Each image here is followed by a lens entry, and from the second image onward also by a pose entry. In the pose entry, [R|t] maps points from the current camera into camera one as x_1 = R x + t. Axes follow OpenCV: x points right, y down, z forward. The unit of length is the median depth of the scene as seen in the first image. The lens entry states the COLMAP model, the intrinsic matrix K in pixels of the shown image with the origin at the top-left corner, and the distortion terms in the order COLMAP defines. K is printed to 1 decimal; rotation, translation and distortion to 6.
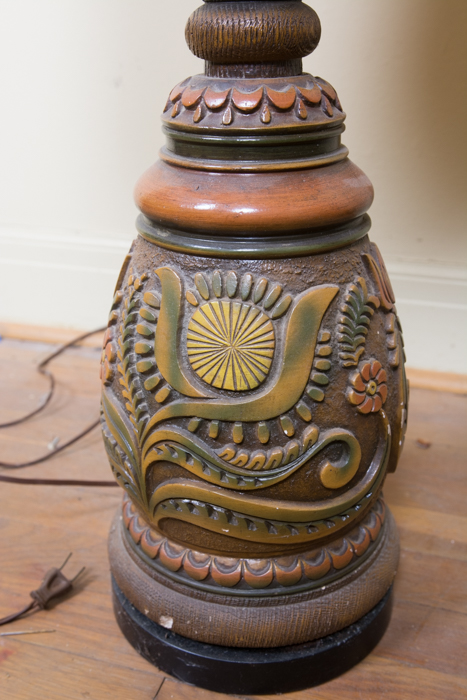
lens RADIAL K [[775.3, 0, 233.5], [0, 775.3, 350.0], [0, 0, 1]] dist [0.005547, 0.055698]
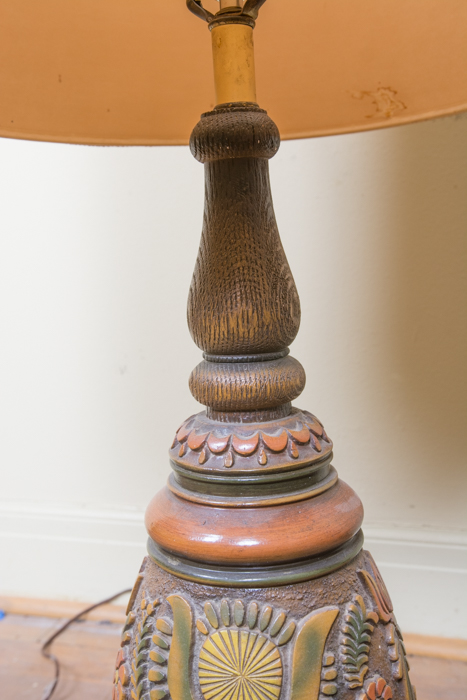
lens RADIAL K [[775.3, 0, 233.5], [0, 775.3, 350.0], [0, 0, 1]] dist [0.005547, 0.055698]
pose [[0.999099, -0.041239, 0.010069, -0.005524], [0.042417, 0.960499, -0.275033, -0.135847], [0.001671, 0.275213, 0.961382, -0.131224]]
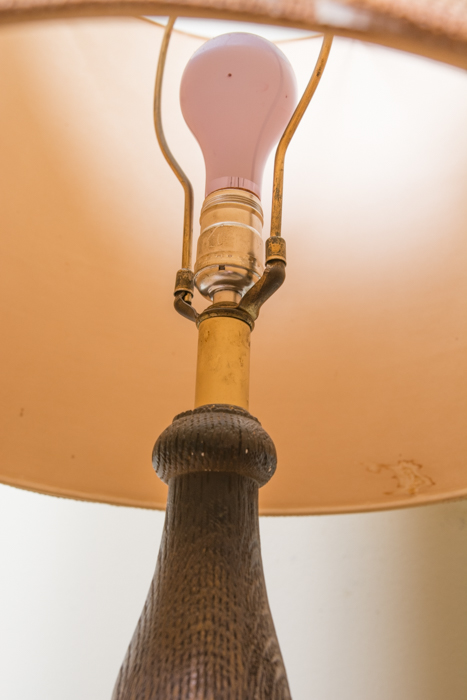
lens RADIAL K [[775.3, 0, 233.5], [0, 775.3, 350.0], [0, 0, 1]] dist [0.005547, 0.055698]
pose [[0.998215, 0.059620, 0.003432, 0.030449], [-0.036719, 0.658082, -0.752050, -0.193859], [-0.047095, 0.750582, 0.659097, 0.239356]]
